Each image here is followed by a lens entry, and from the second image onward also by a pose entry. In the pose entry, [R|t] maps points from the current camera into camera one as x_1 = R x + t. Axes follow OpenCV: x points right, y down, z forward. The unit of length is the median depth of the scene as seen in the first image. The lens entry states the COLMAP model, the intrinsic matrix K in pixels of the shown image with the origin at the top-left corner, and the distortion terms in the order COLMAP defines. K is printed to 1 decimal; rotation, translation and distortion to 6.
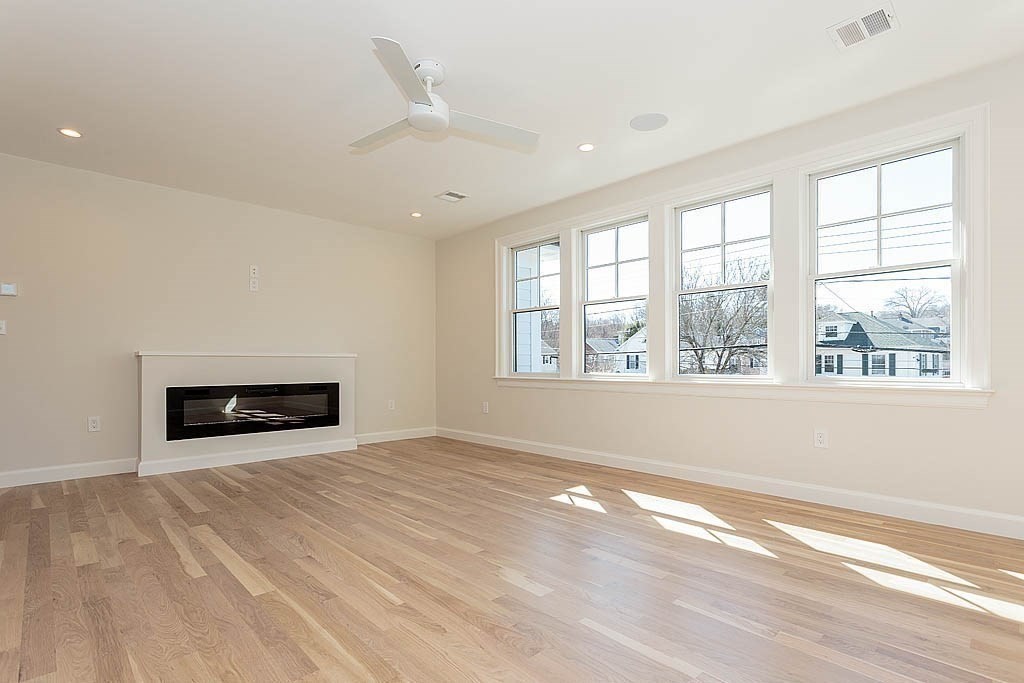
lens RADIAL K [[496.3, 0, 523.7], [0, 496.3, 361.9], [0, 0, 1]] dist [0.001704, 0.000413]
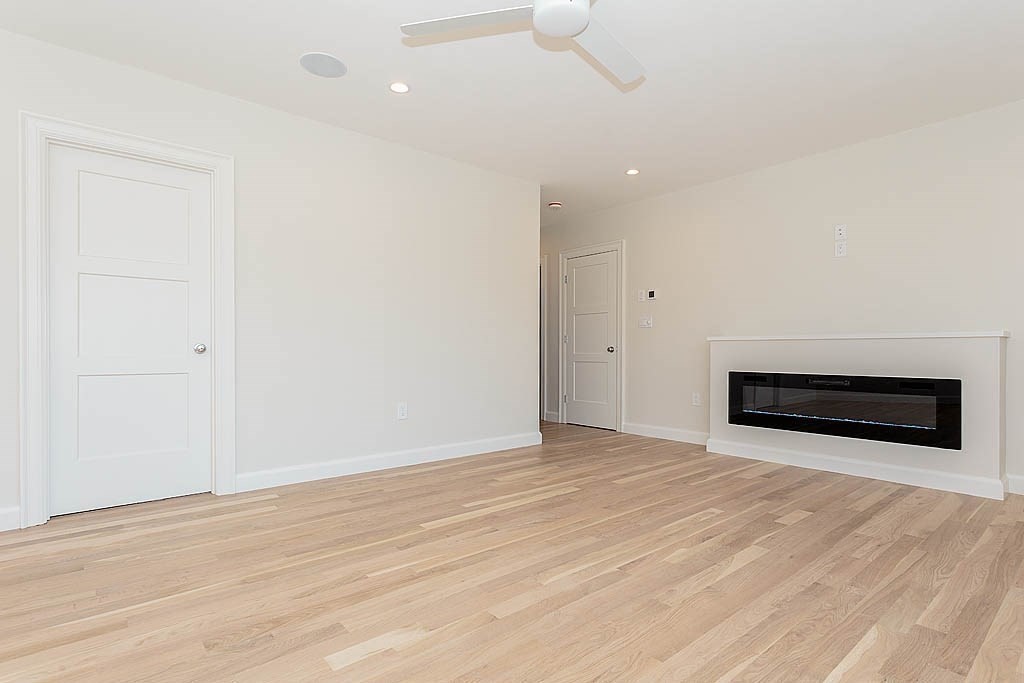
lens RADIAL K [[512.4, 0, 508.9], [0, 512.4, 351.8], [0, 0, 1]] dist [0.003472, 0.001269]
pose [[-0.077385, 0.004903, -0.996989, 0.453765], [0.002373, 0.999986, 0.004733, 0.005955], [0.996998, -0.002000, -0.077395, 0.778976]]
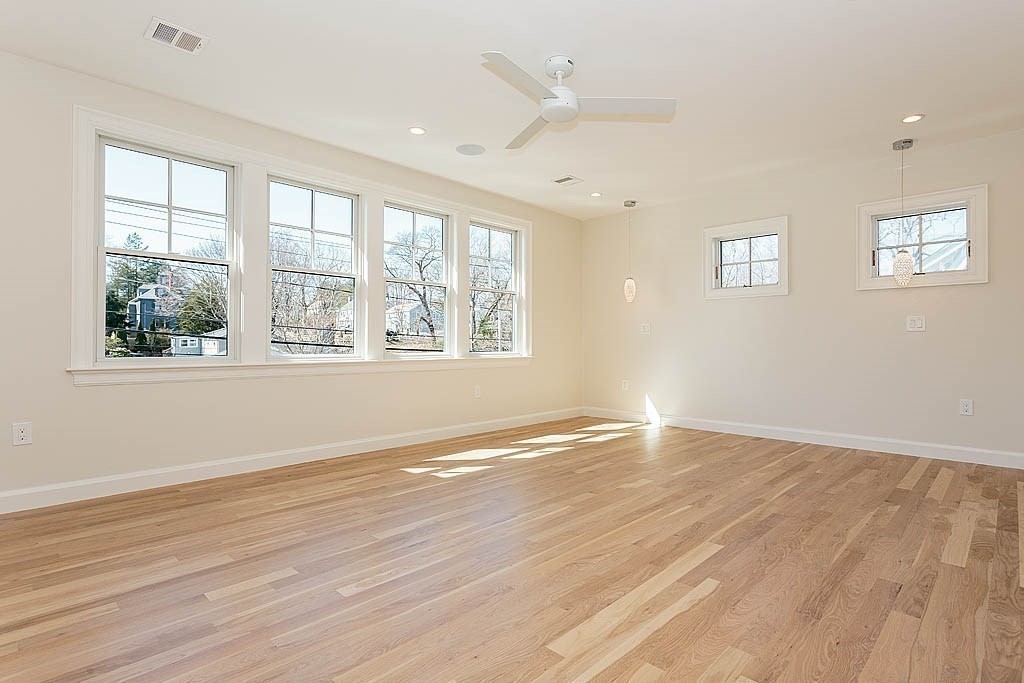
lens RADIAL K [[503.3, 0, 525.3], [0, 503.3, 340.6], [0, 0, 1]] dist [0.002994, 0.001057]
pose [[-0.028884, 0.006199, 0.999564, -1.000396], [-0.006430, 0.999959, -0.006387, -0.002033], [-0.999562, -0.006612, -0.028843, 0.875804]]
